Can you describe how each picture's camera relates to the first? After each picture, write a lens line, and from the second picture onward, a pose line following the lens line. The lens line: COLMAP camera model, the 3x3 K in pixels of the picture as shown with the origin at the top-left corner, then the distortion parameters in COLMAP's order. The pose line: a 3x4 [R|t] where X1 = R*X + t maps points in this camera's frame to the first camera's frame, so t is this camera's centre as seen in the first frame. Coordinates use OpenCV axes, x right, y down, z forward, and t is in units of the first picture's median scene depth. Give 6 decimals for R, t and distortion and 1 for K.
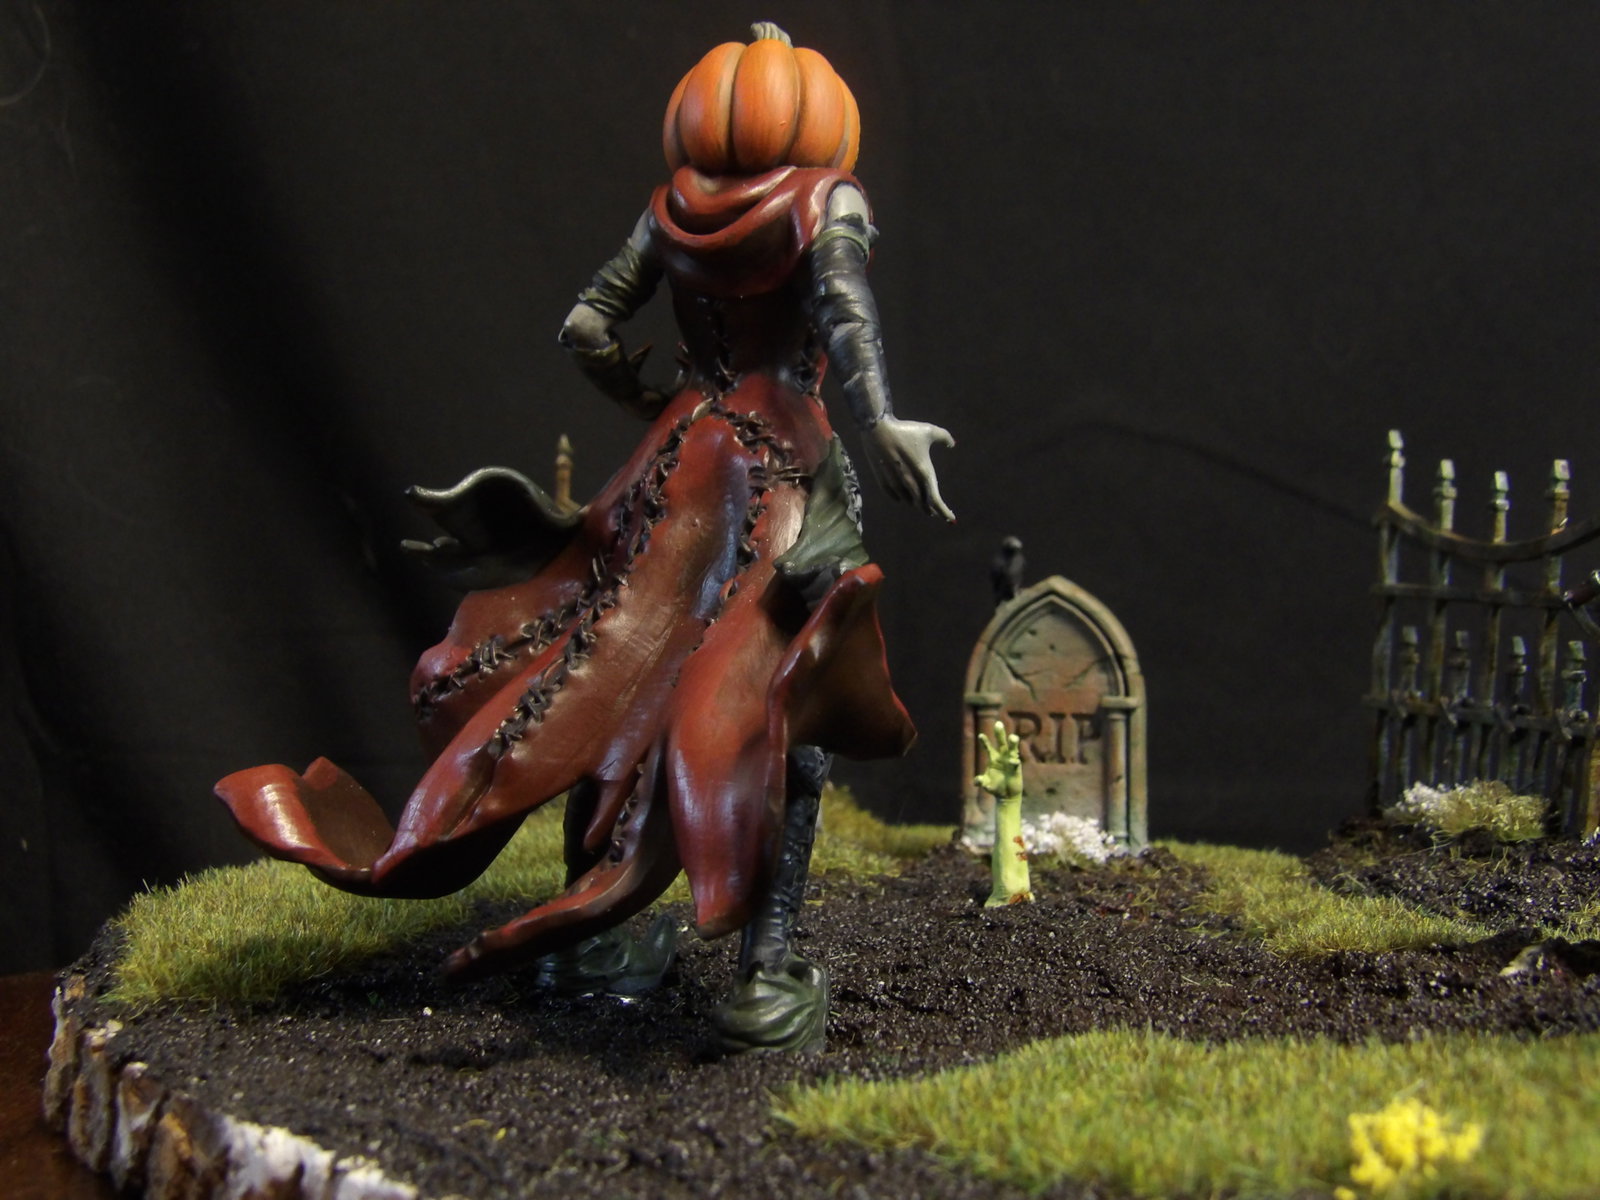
lens RADIAL K [[2125.7, 0, 800.0], [0, 2125.7, 600.0], [0, 0, 1]] dist [-0.013425, -0.019554]
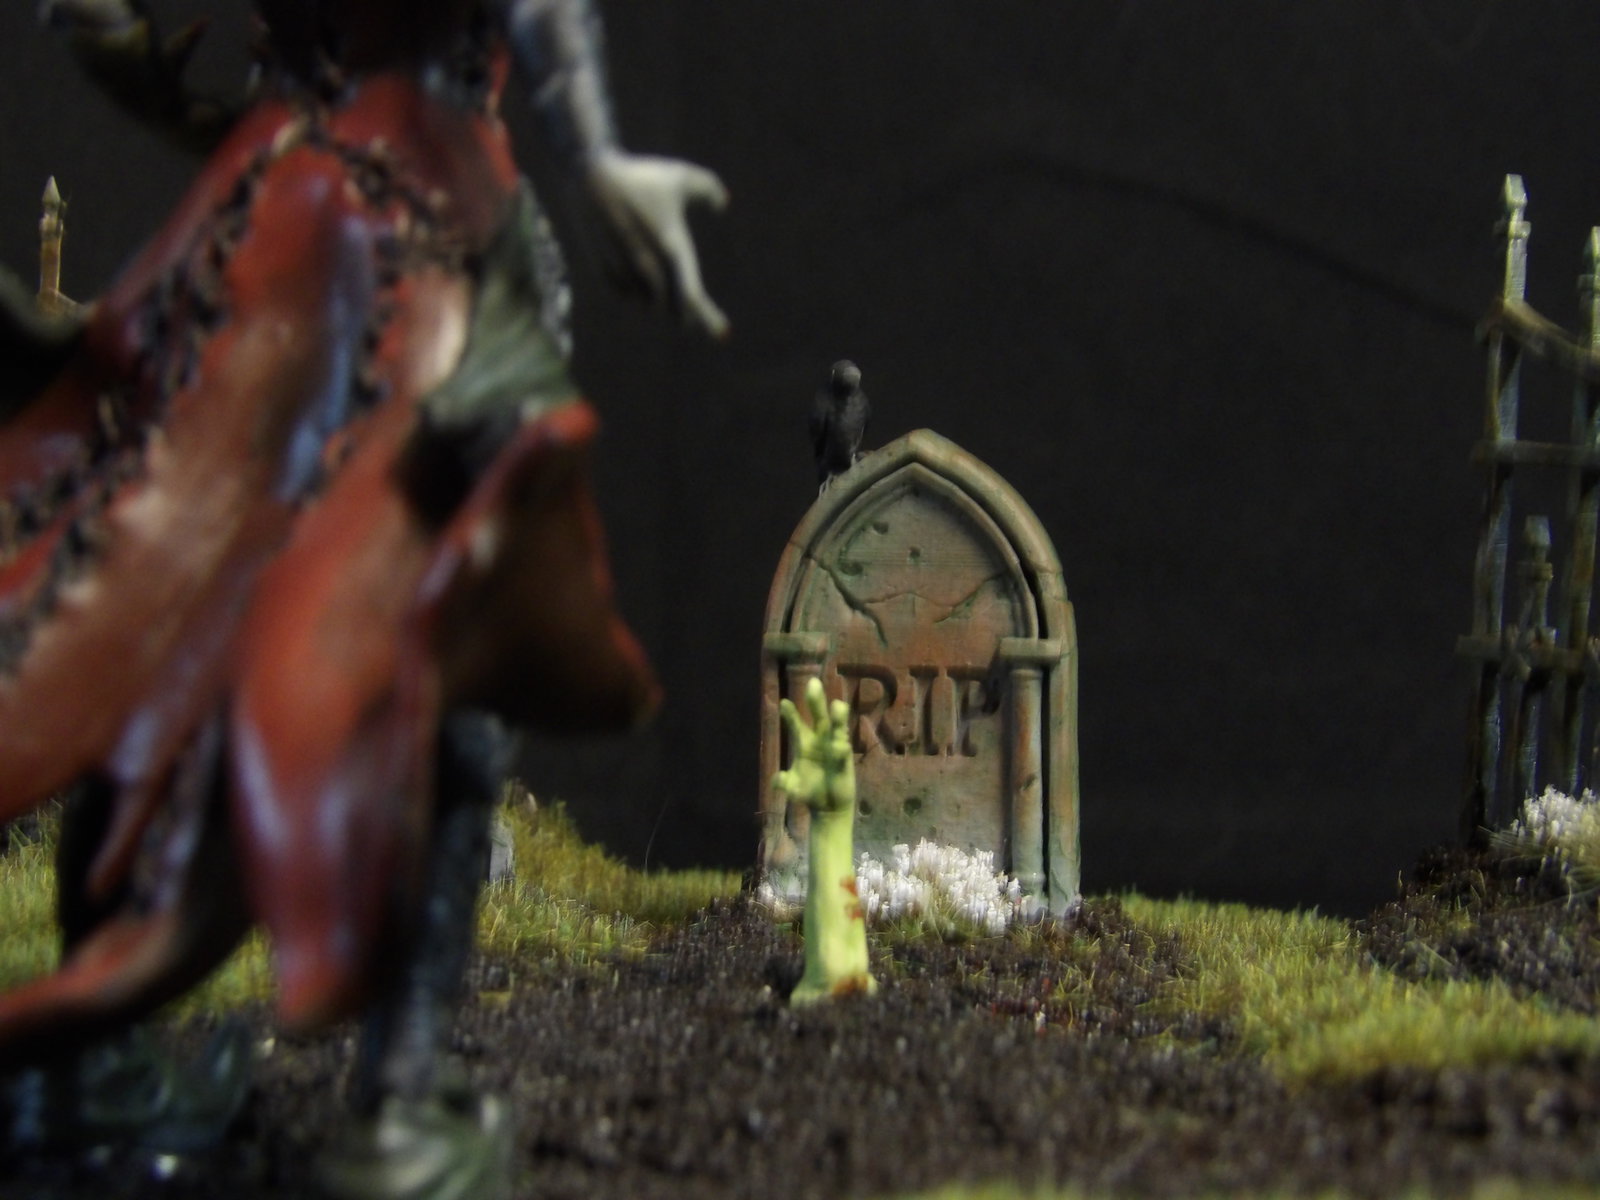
lens RADIAL K [[4086.3, 0, 800.0], [0, 4086.3, 600.0], [0, 0, 1]] dist [0.508560, -9.066801]
pose [[0.997723, -0.003025, 0.067373, 0.013777], [0.001183, 0.999625, 0.027364, 0.004451], [-0.067430, -0.027222, 0.997353, -0.106717]]
